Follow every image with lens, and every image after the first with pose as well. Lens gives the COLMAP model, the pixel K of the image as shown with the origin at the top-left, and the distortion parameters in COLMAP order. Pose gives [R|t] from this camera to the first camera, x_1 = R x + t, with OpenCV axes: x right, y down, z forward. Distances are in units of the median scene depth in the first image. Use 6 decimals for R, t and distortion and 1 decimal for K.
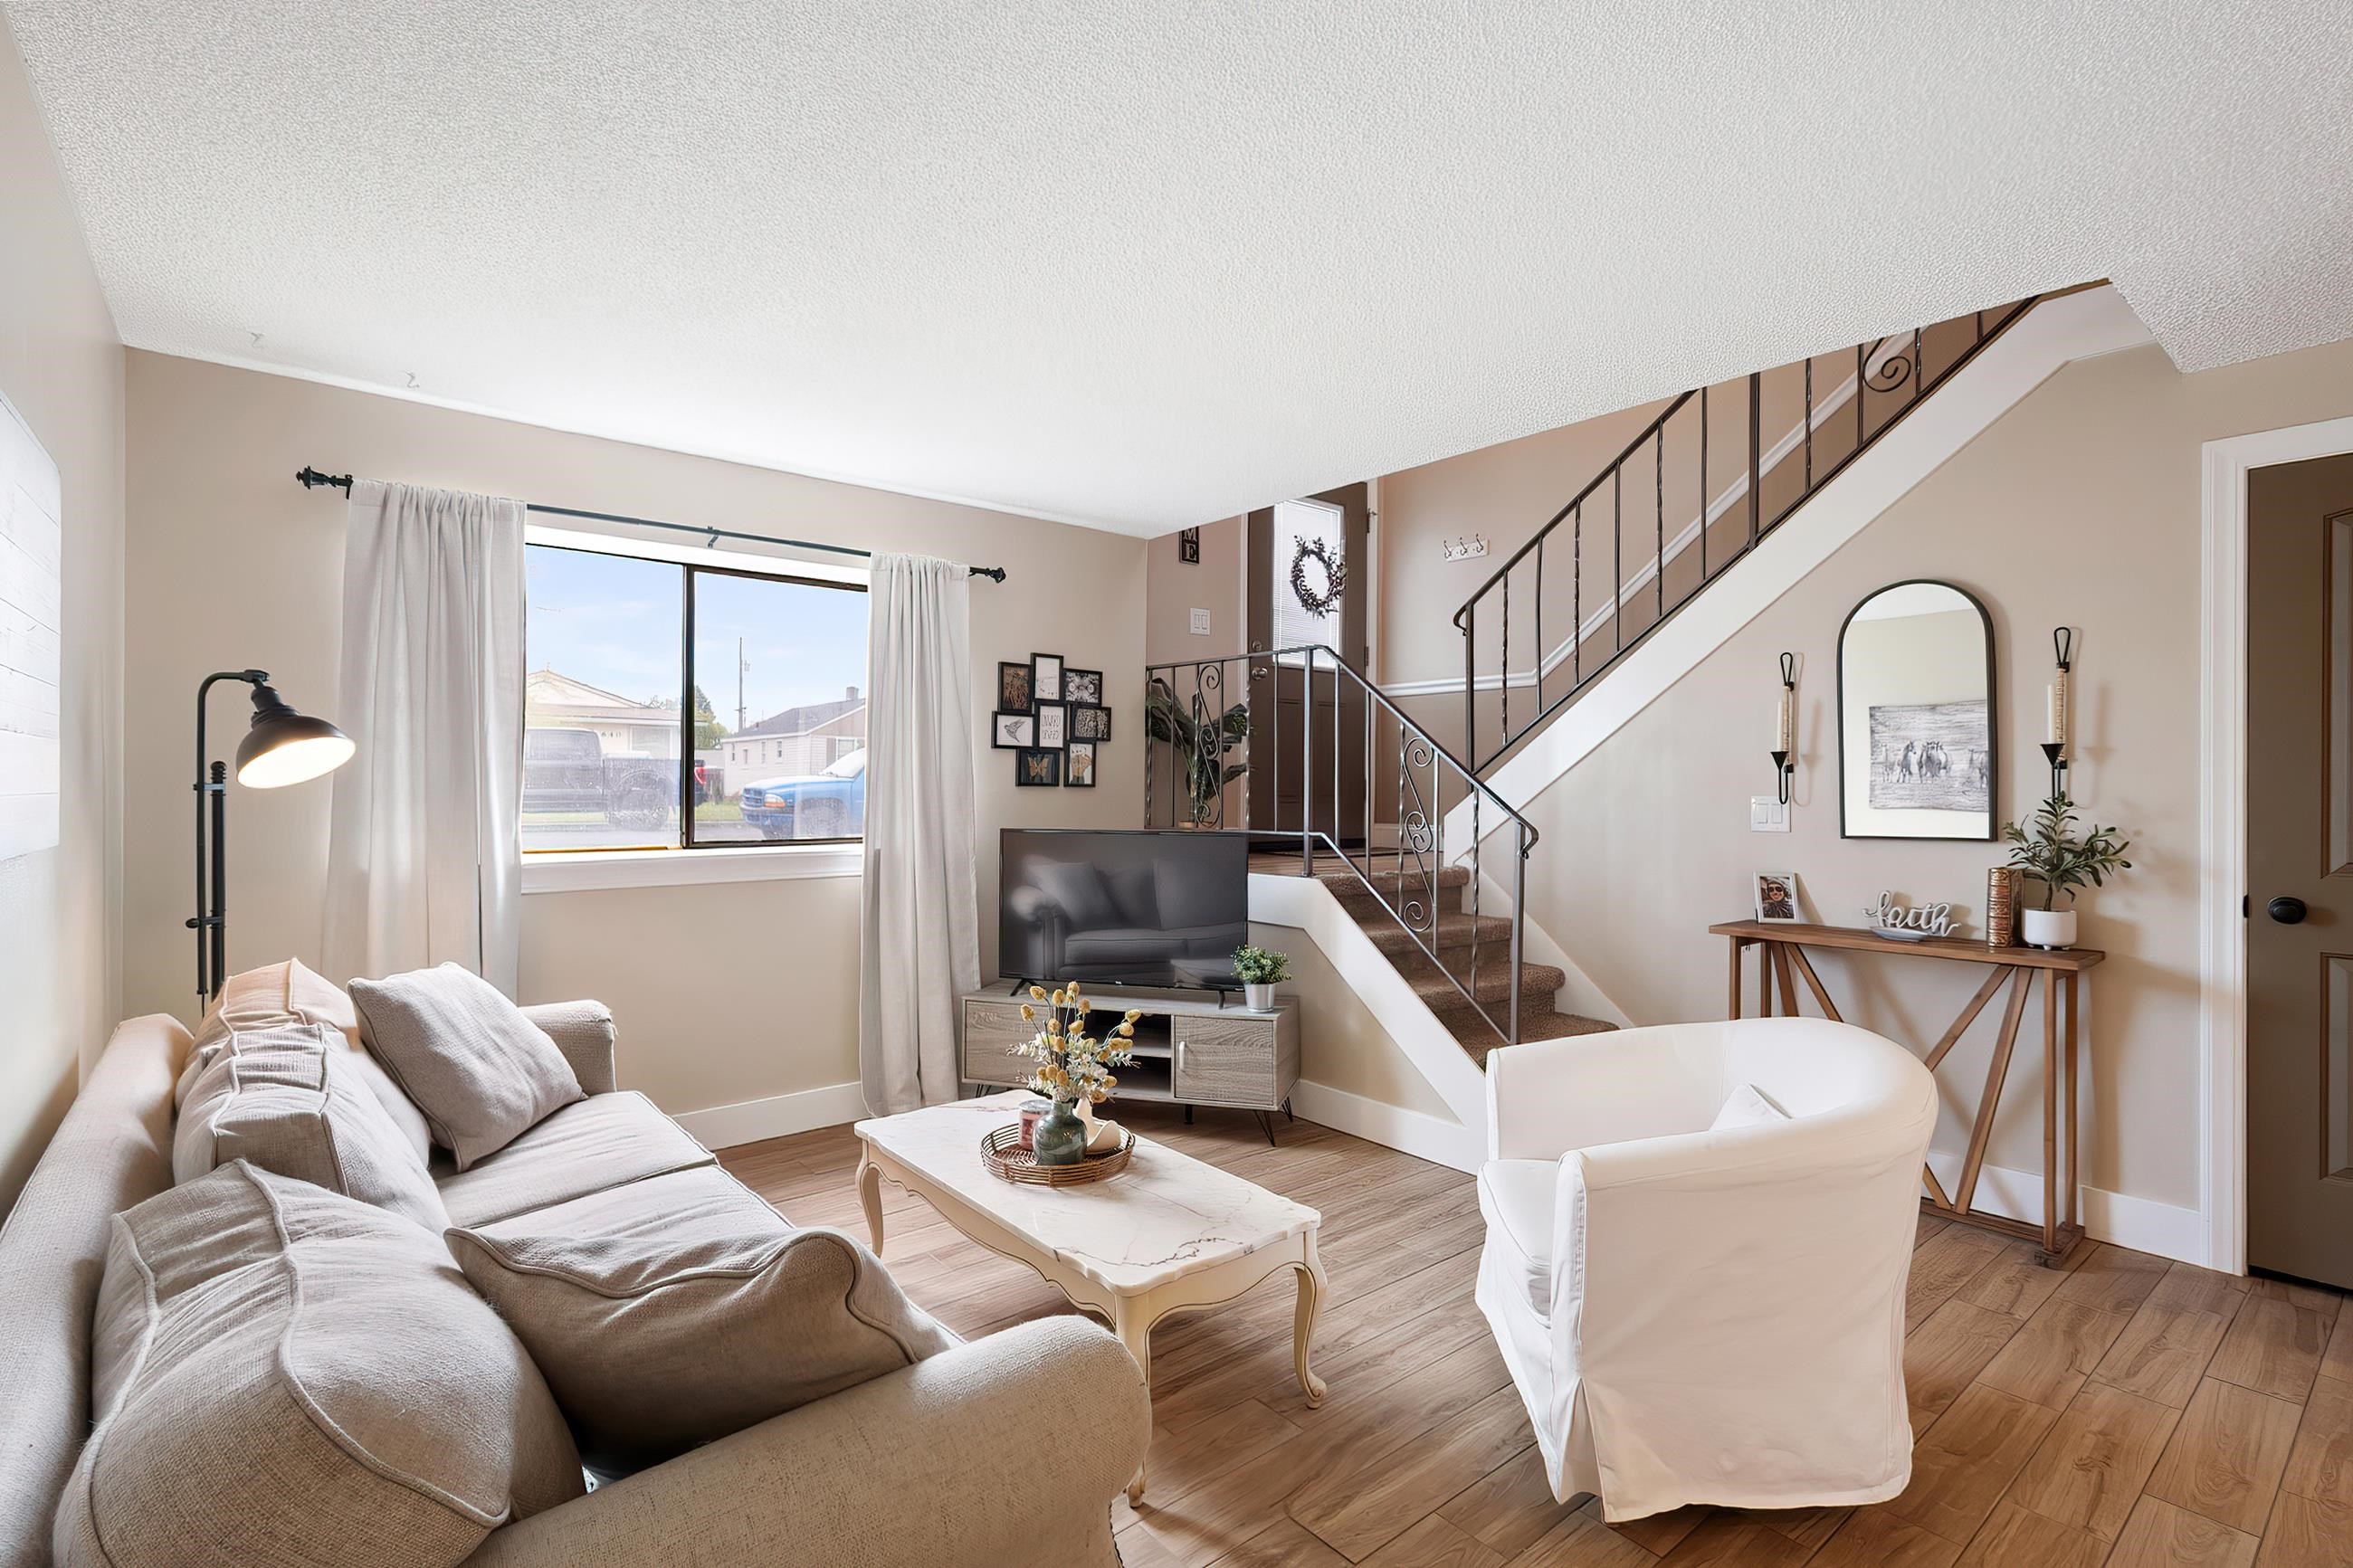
lens RADIAL K [[1072.4, 0, 1187.7], [0, 1072.4, 786.5], [0, 0, 1]] dist [0.001453, 0.001153]
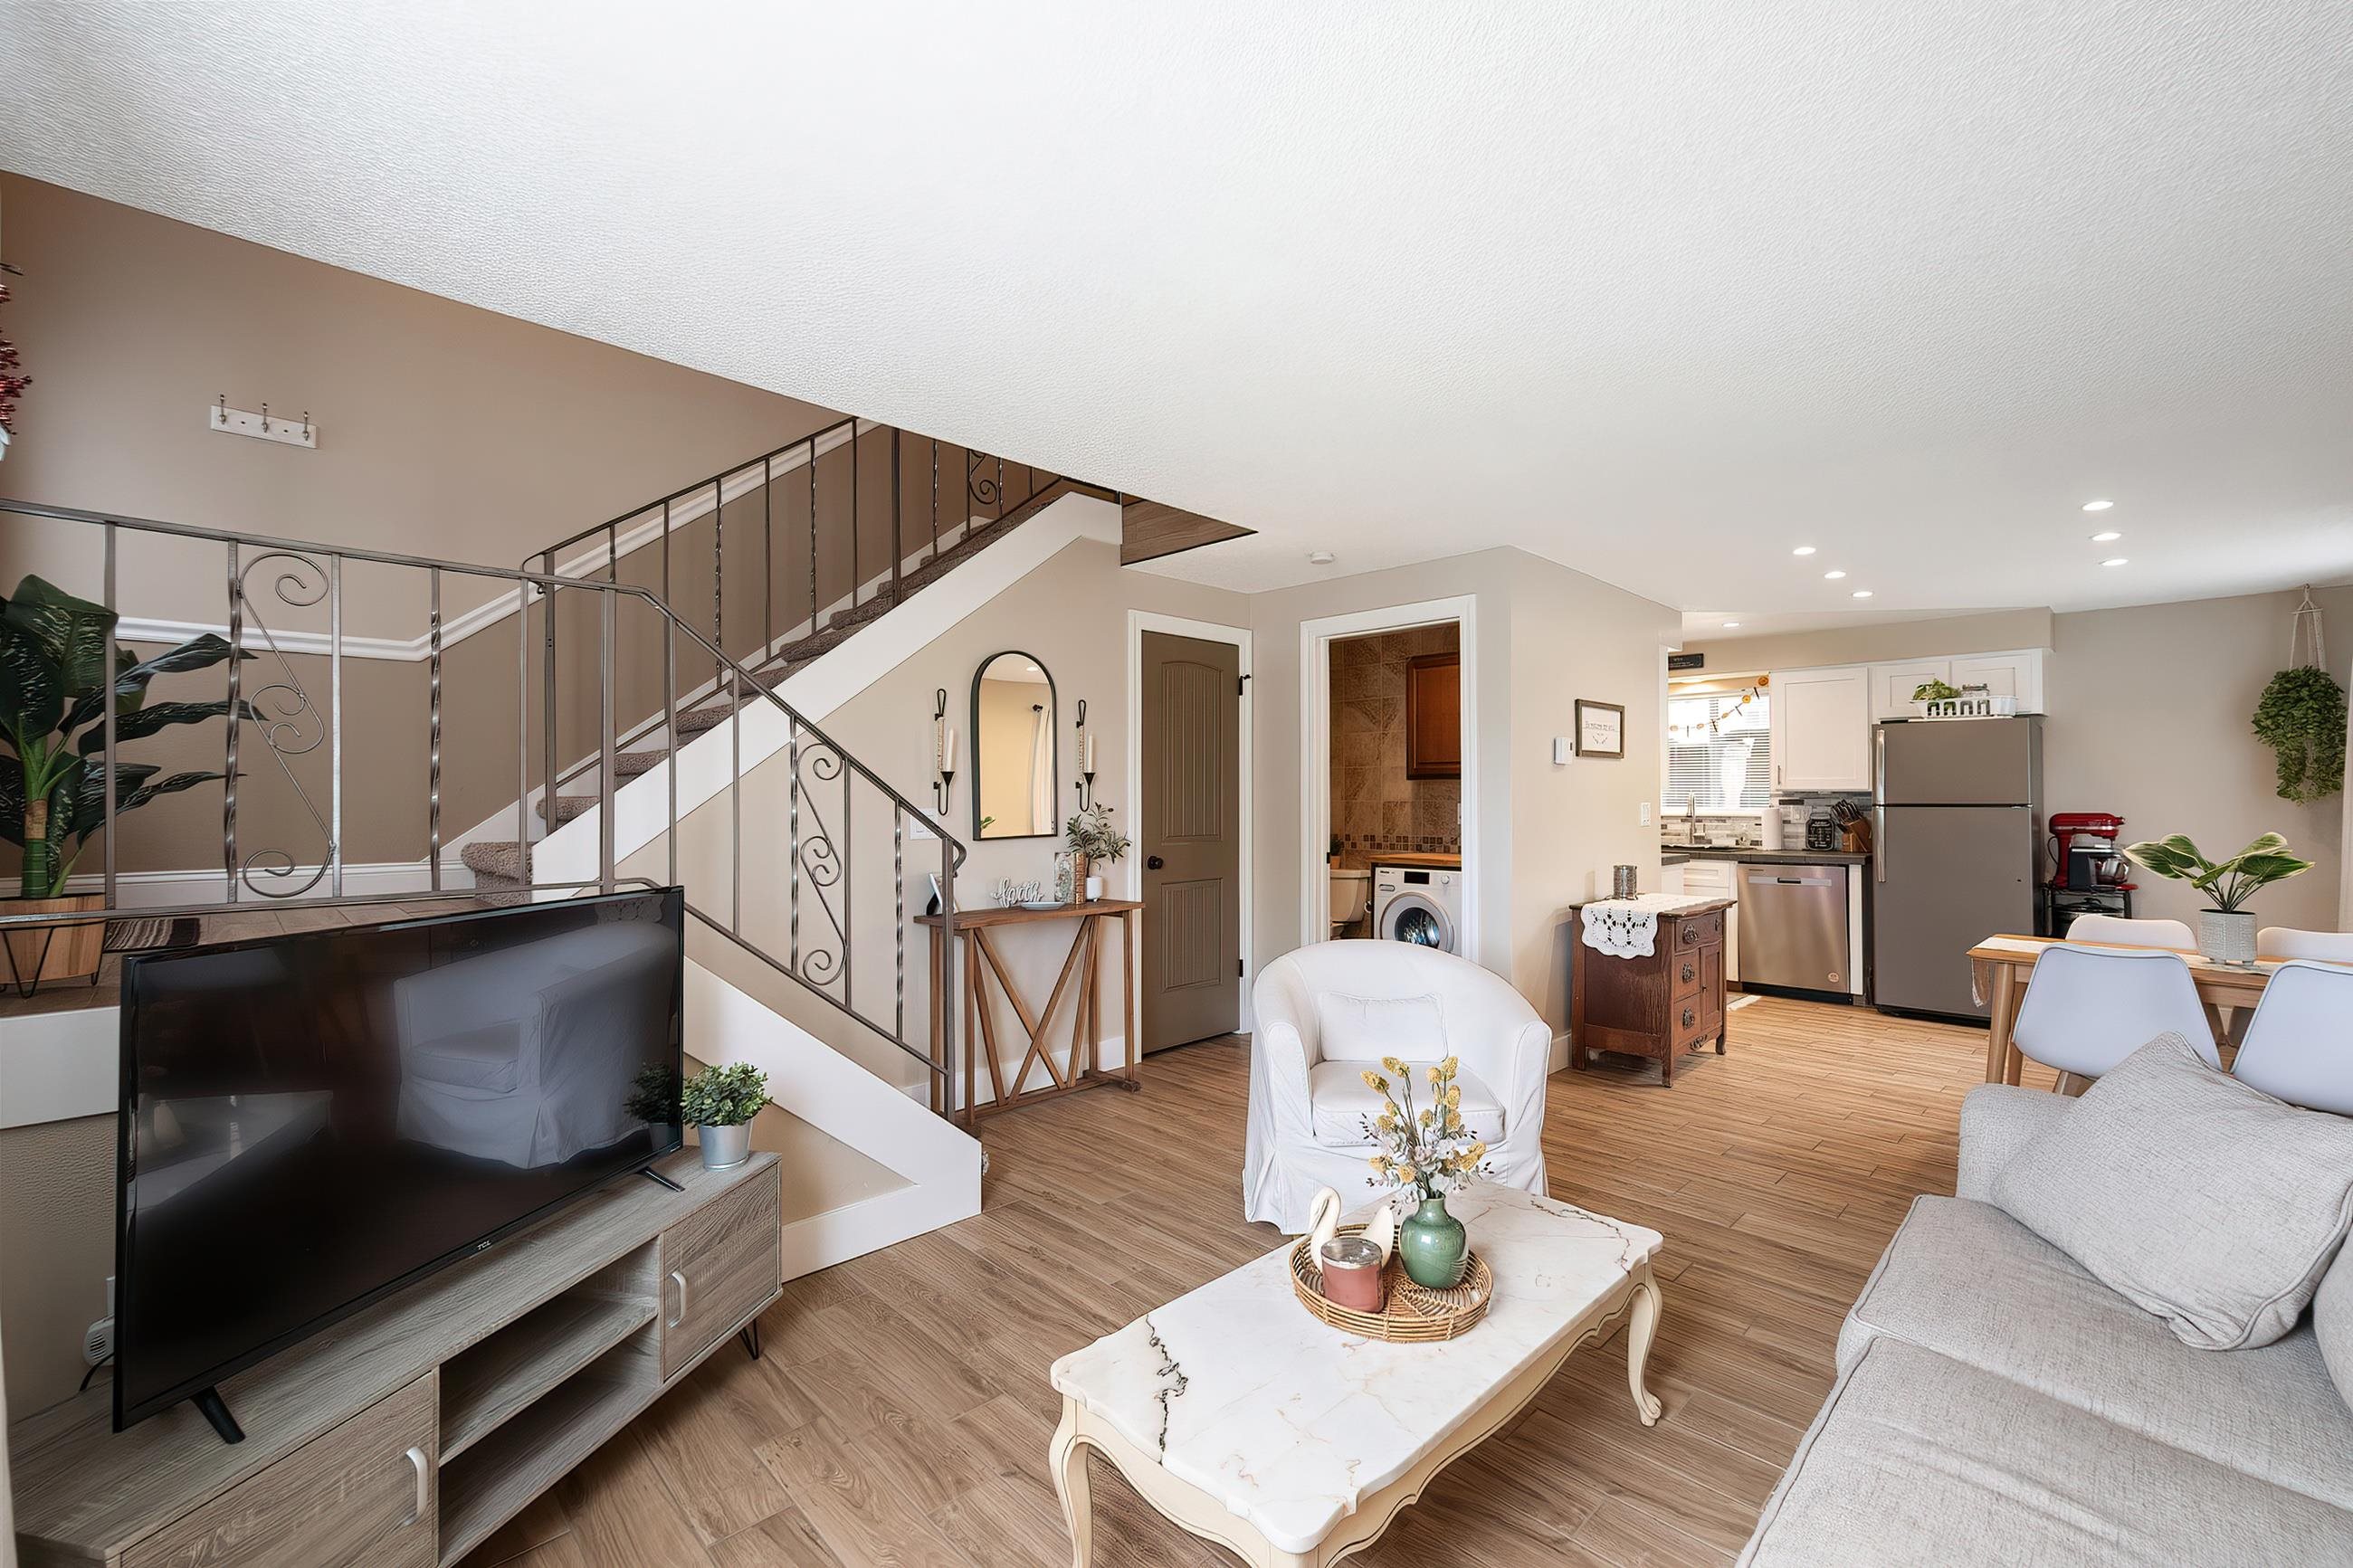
lens RADIAL K [[980.6, 0, 1176.5], [0, 980.6, 784.0], [0, 0, 1]] dist [-0.010145, 0.000068]
pose [[-0.070366, 0.007542, 0.997493, -0.470987], [0.000177, 0.999971, -0.007548, -0.008430], [-0.997521, -0.000355, -0.070365, 0.693424]]
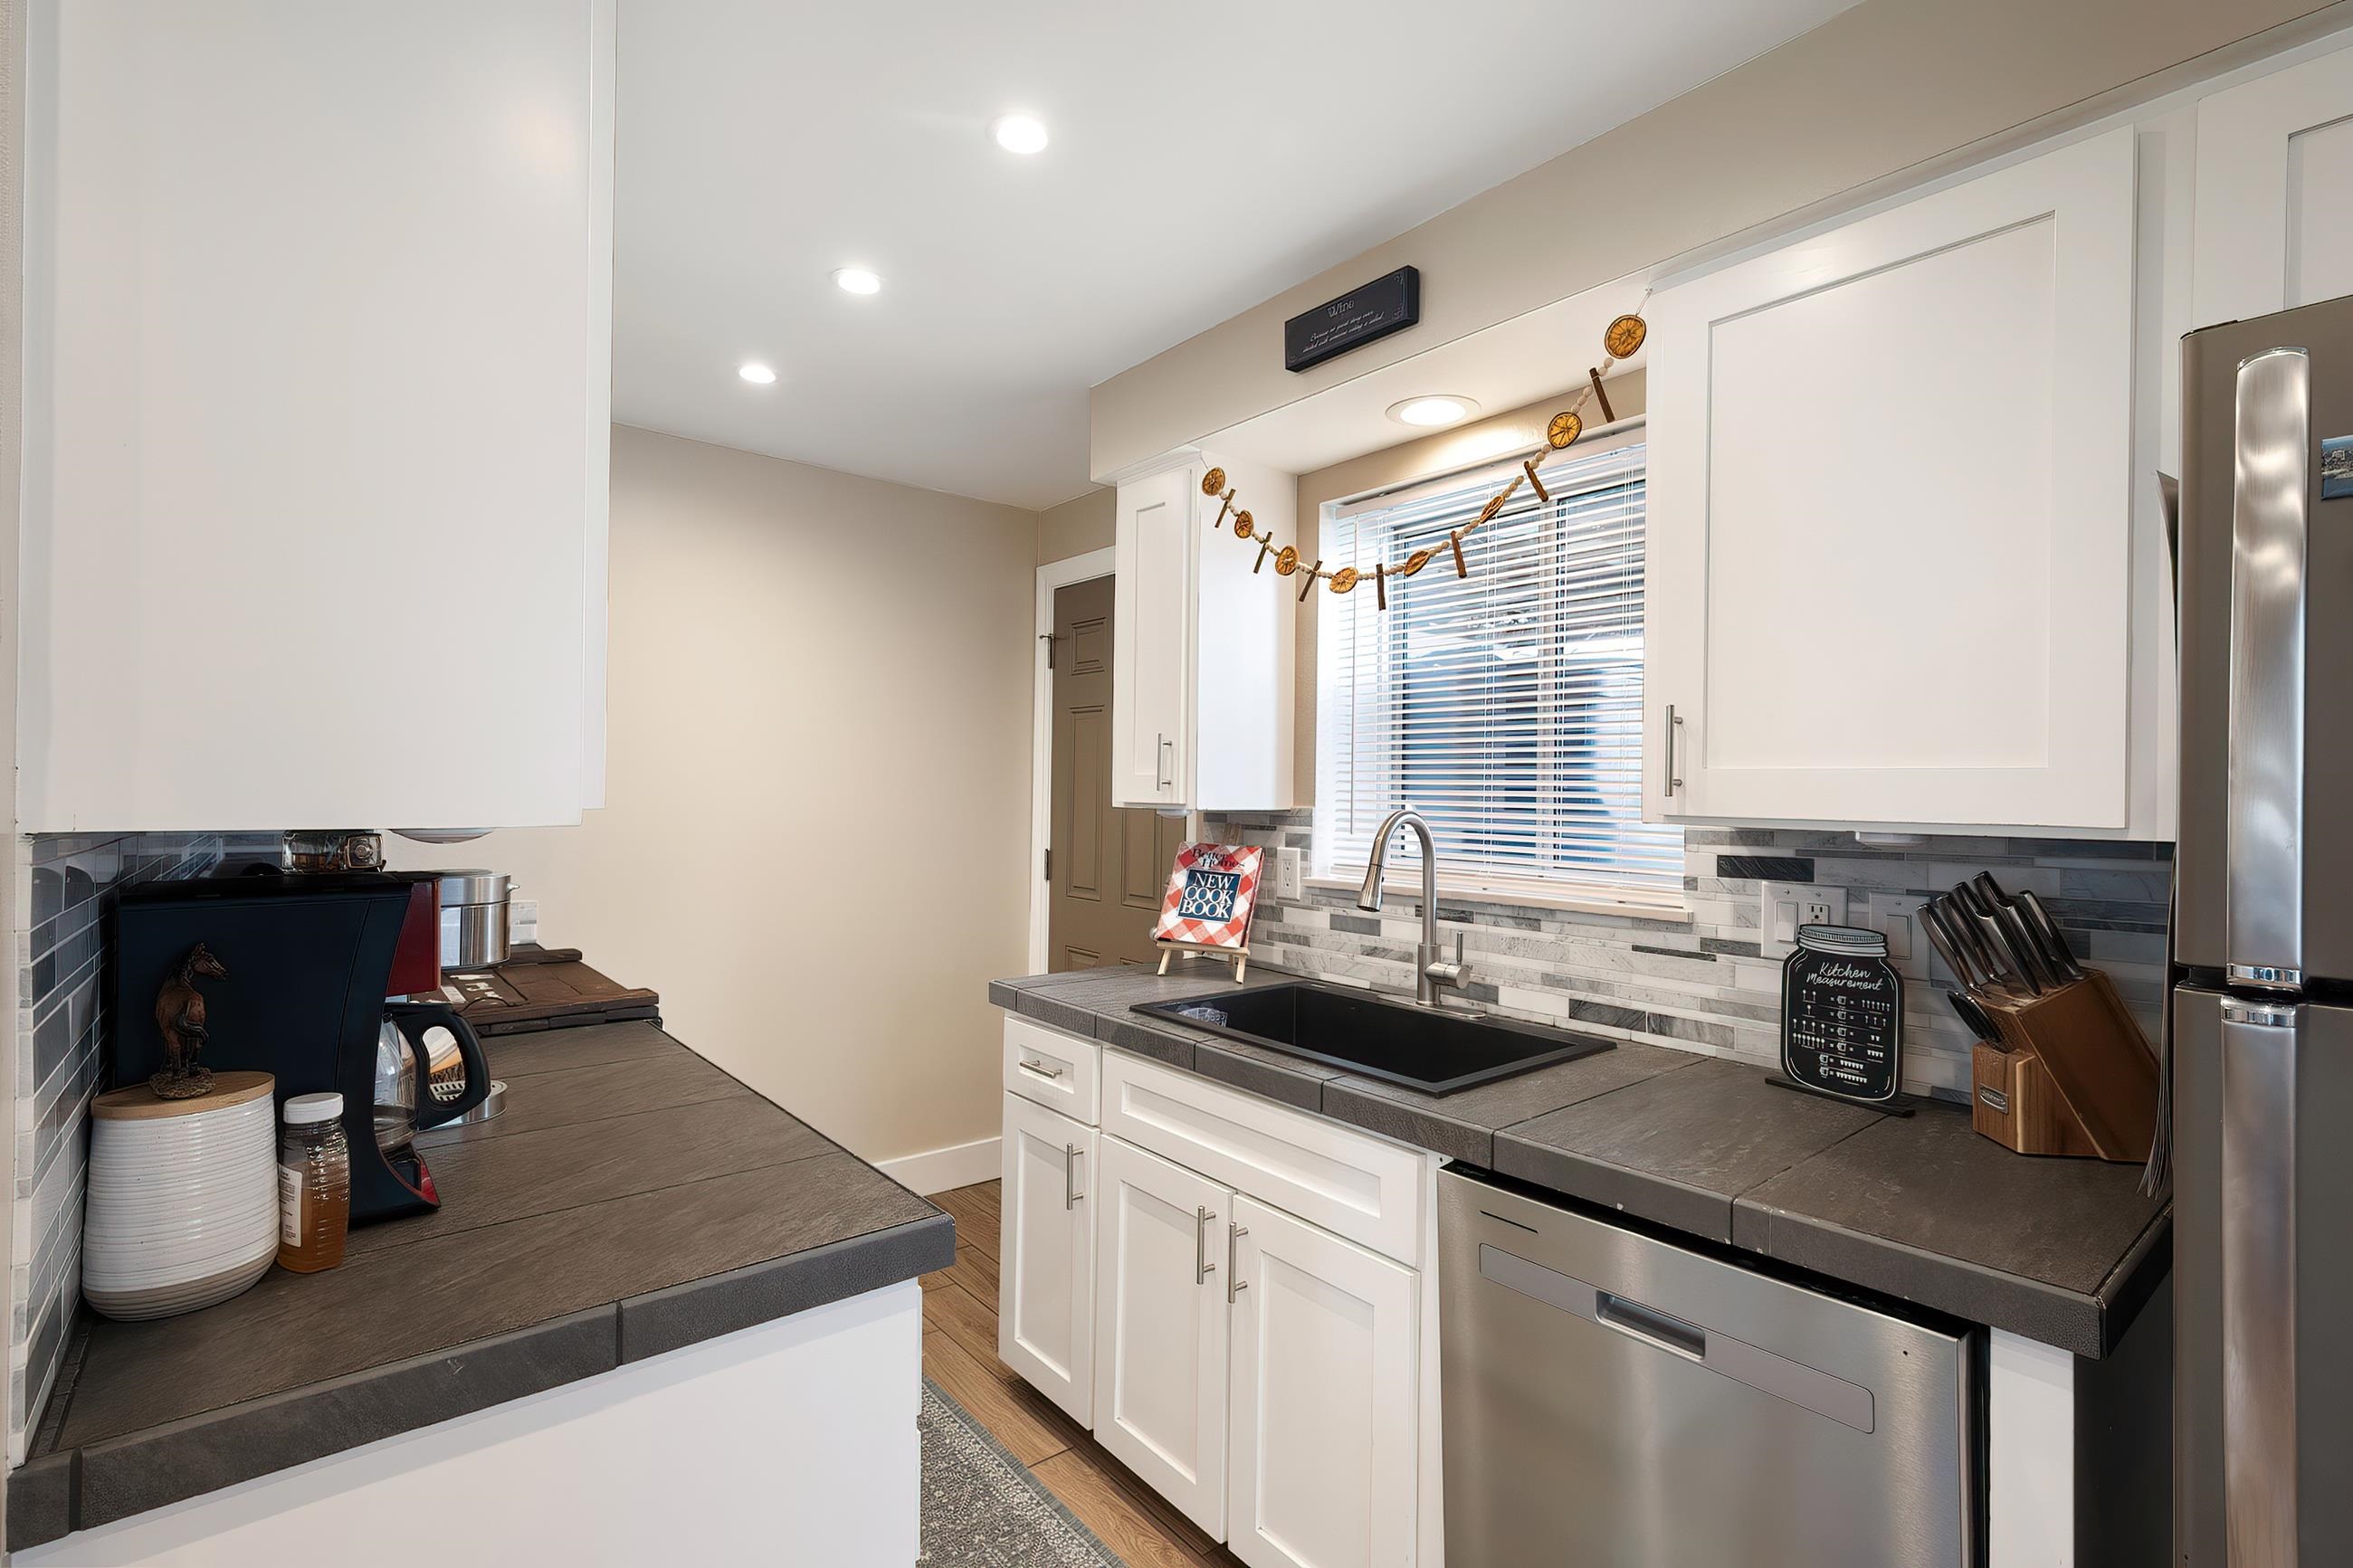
lens RADIAL K [[1072.4, 0, 1187.7], [0, 1072.4, 786.5], [0, 0, 1]] dist [0.001453, 0.001153]
pose [[0.006232, -0.002297, 0.999978, 0.631192], [-0.013208, 0.999910, 0.002379, -0.020389], [-0.999893, -0.013223, 0.006201, -0.198303]]
